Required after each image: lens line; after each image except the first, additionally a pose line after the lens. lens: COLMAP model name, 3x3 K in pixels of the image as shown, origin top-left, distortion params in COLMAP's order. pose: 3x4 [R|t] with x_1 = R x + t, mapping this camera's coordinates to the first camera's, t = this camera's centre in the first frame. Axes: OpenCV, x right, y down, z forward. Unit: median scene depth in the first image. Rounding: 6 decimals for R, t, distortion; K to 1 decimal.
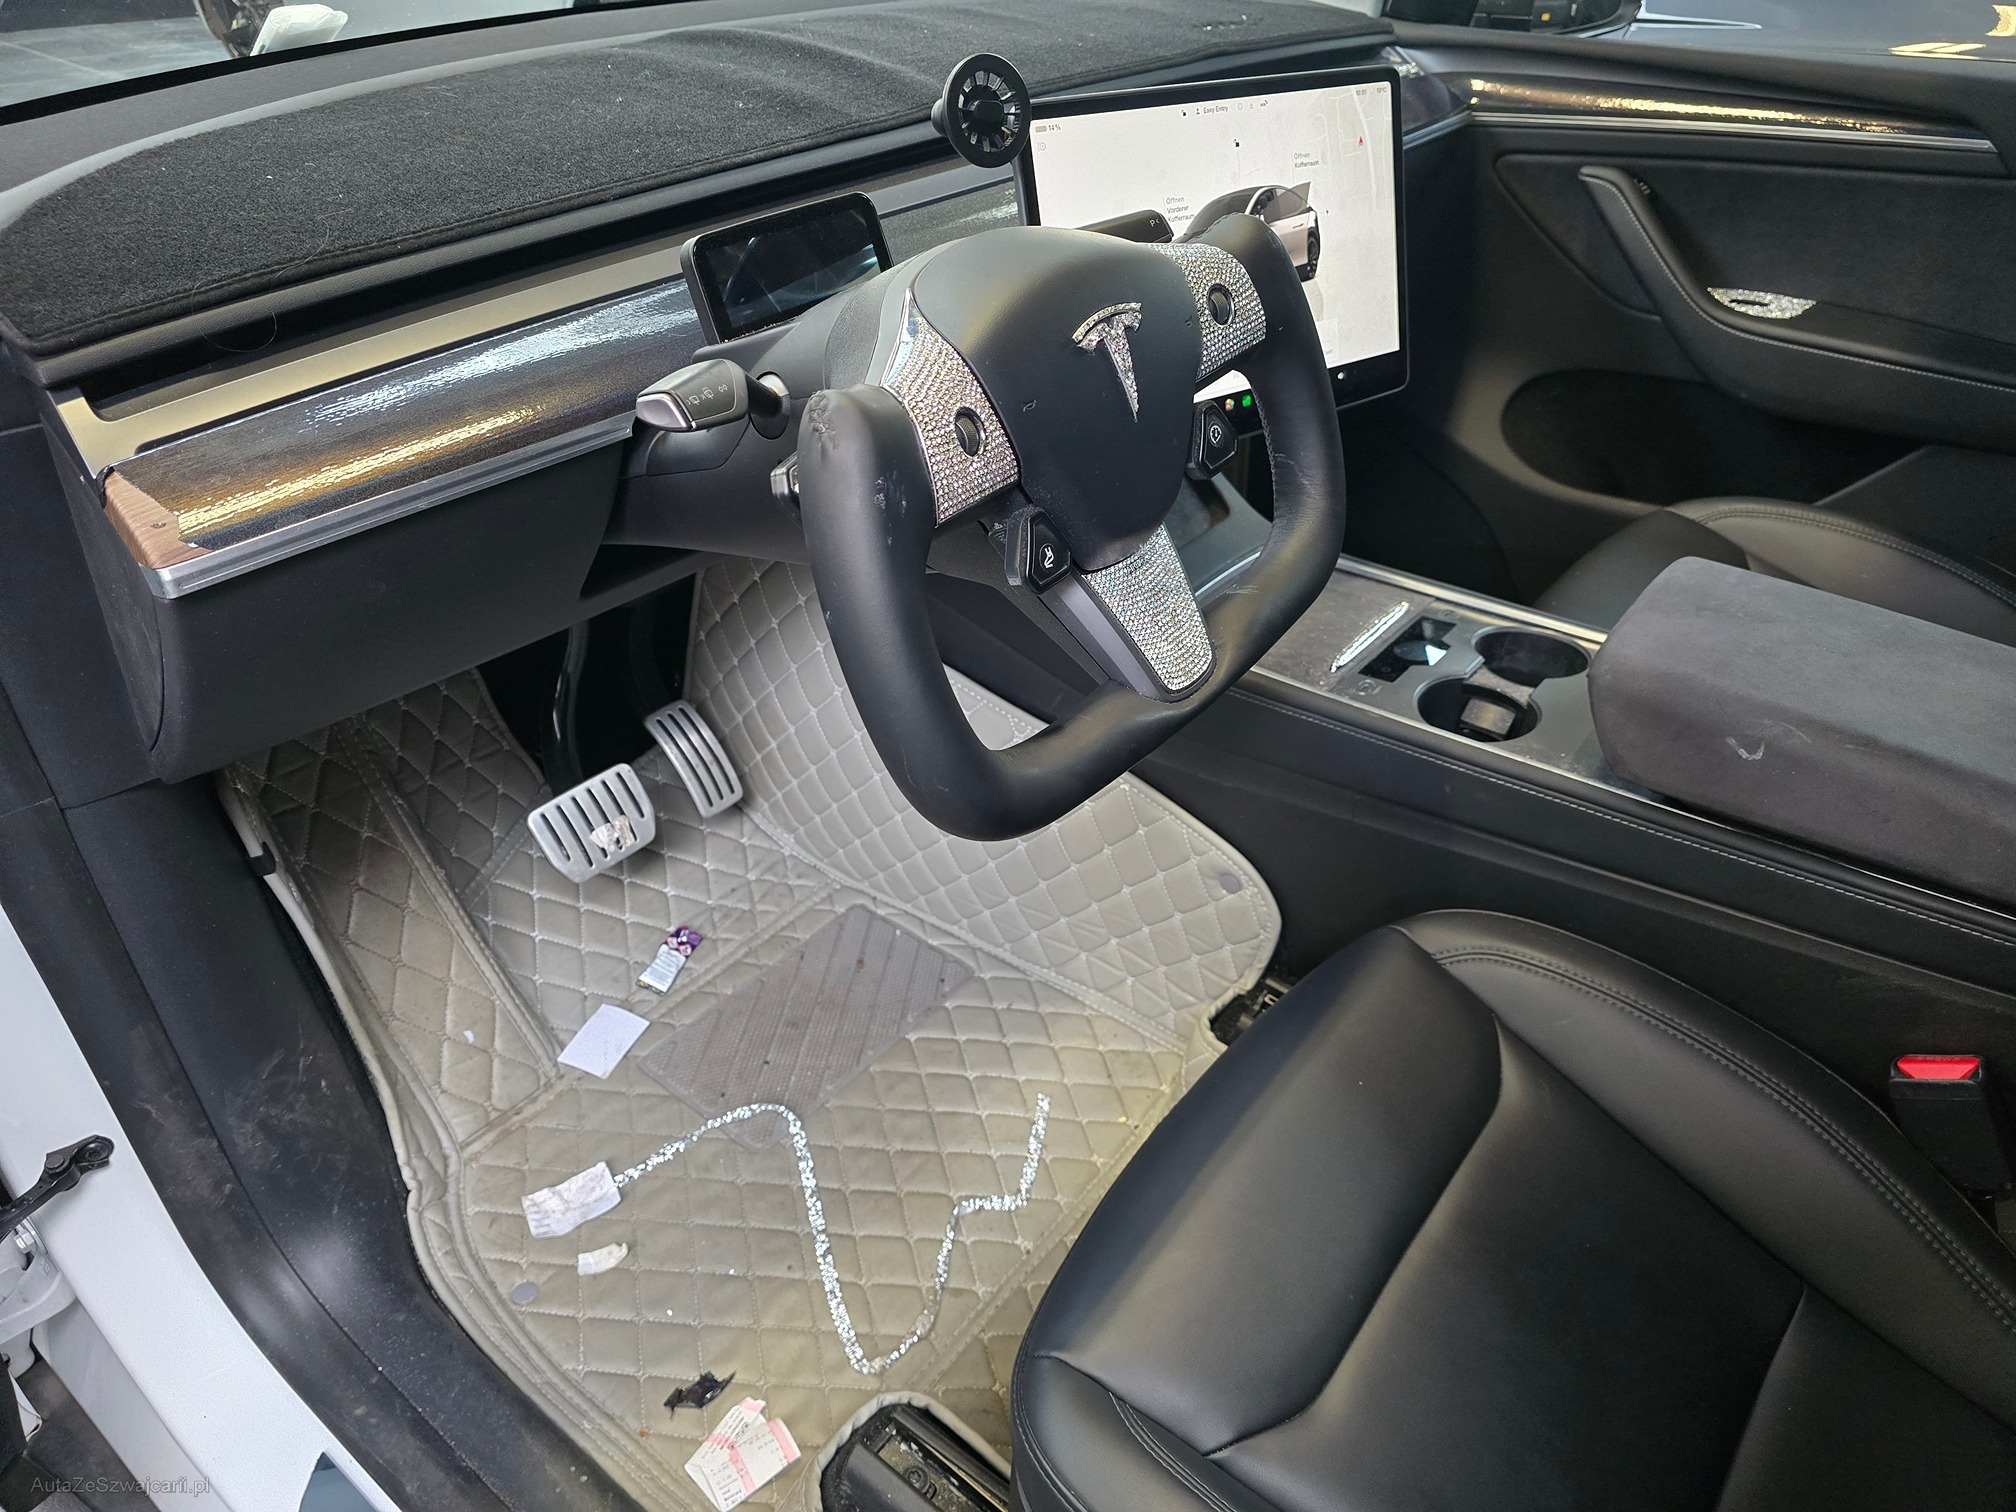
lens RADIAL K [[1384.7, 0, 1008.0], [0, 1384.7, 756.0], [0, 0, 1]] dist [0.053827, -0.043059]
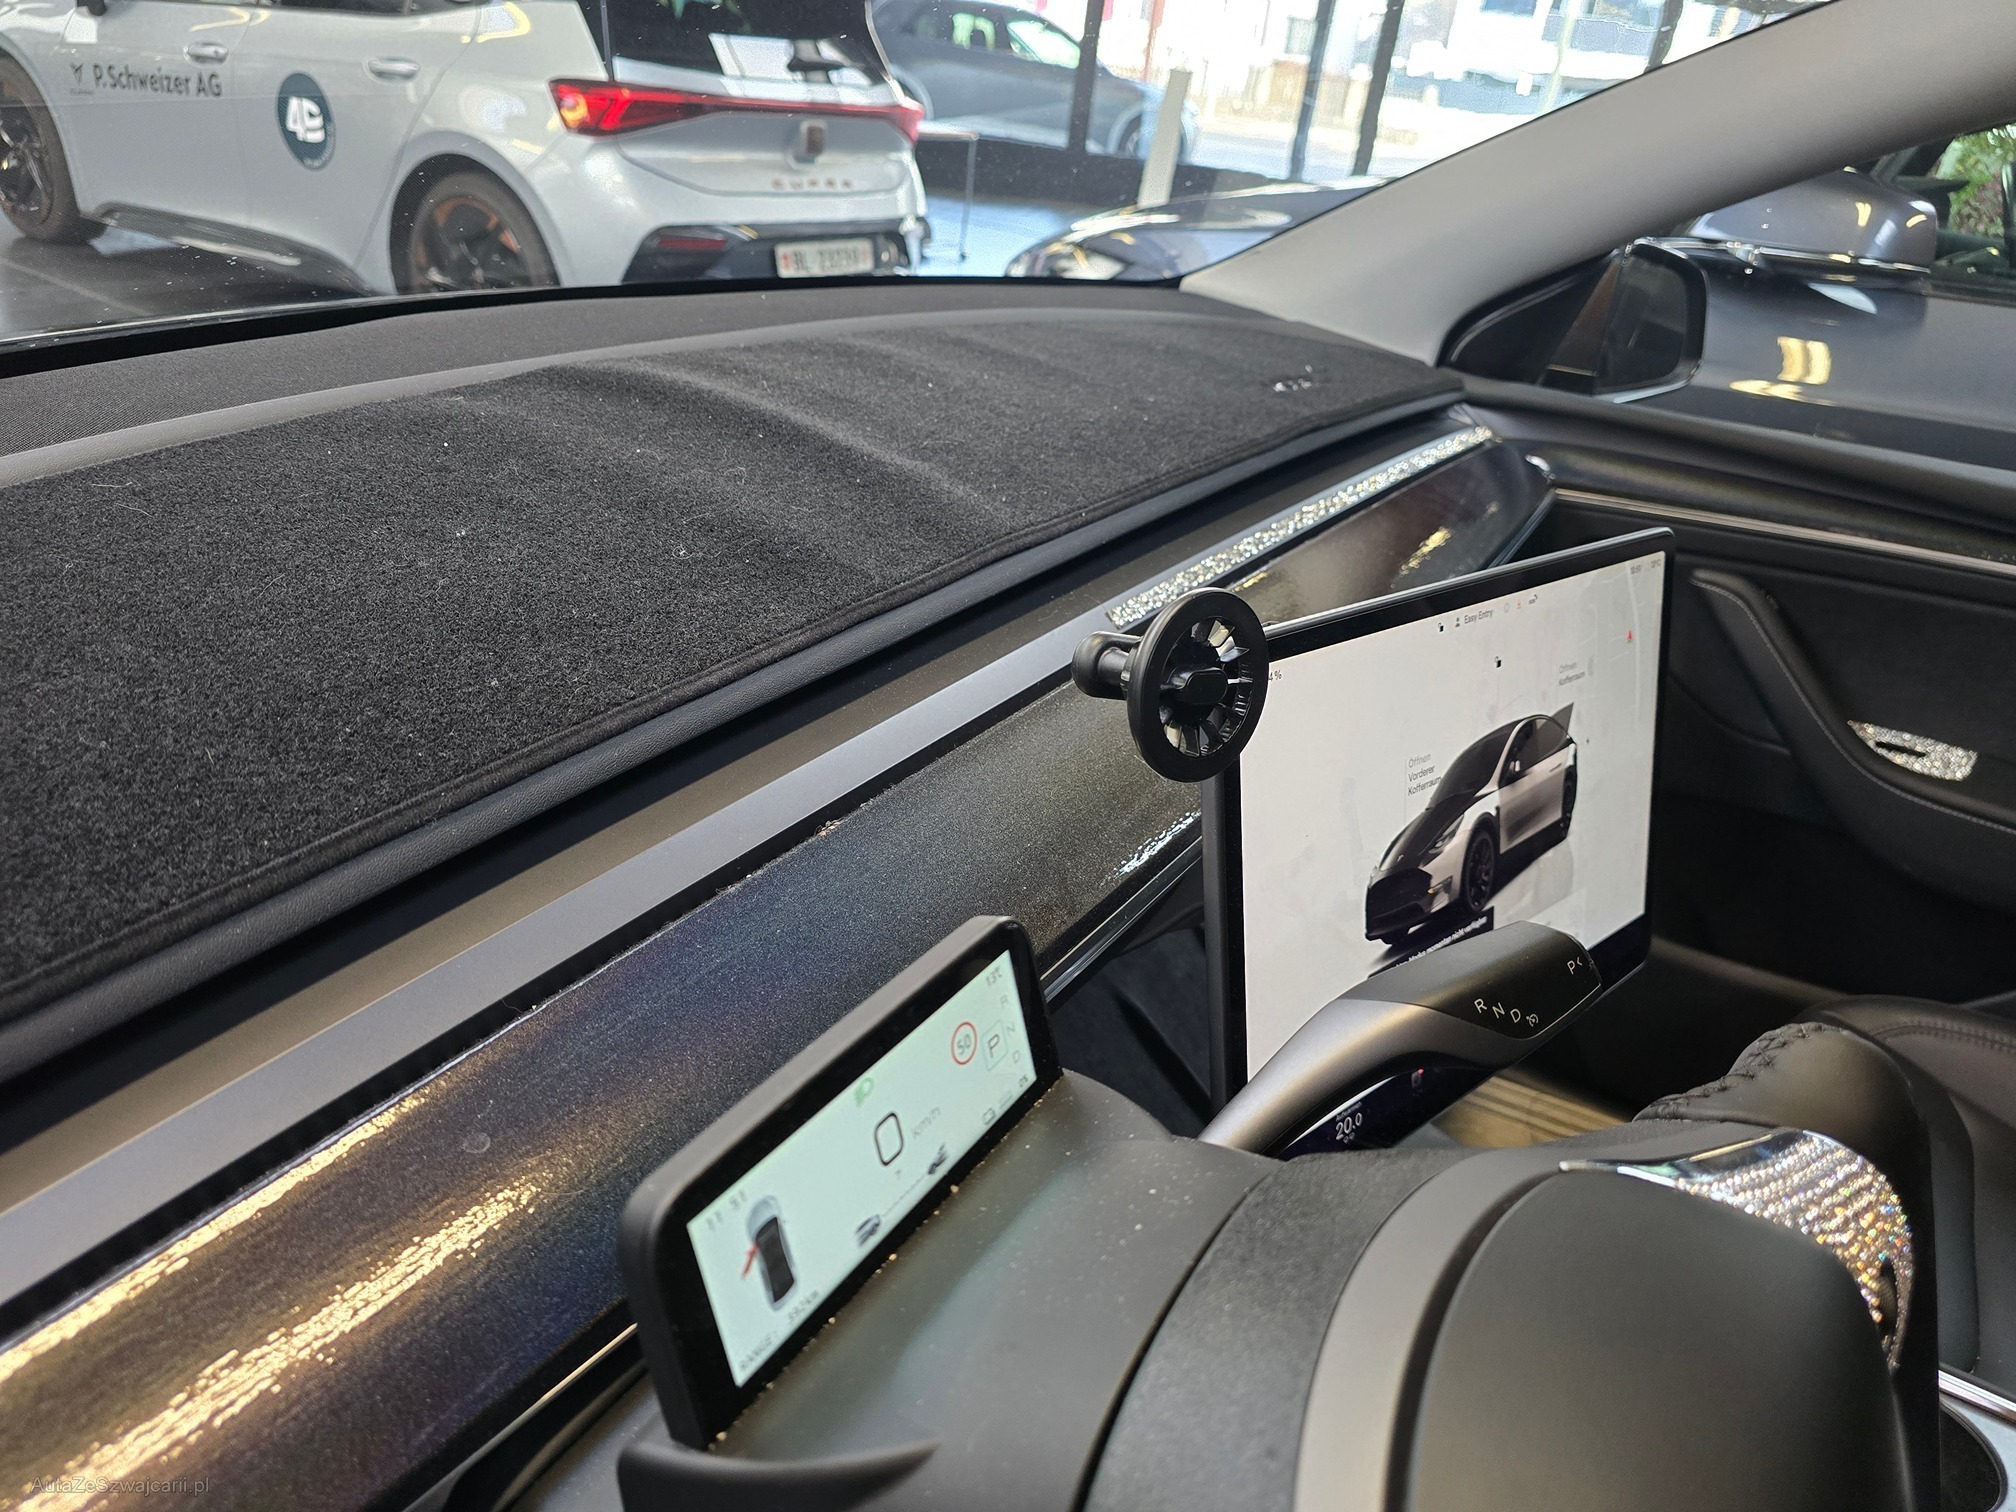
lens RADIAL K [[1384.7, 0, 1008.0], [0, 1384.7, 756.0], [0, 0, 1]] dist [0.053827, -0.043059]
pose [[0.989573, 0.040967, 0.138082, -0.120866], [-0.023931, 0.992137, -0.122849, -0.284187], [-0.142029, 0.118264, 0.982772, 0.386521]]
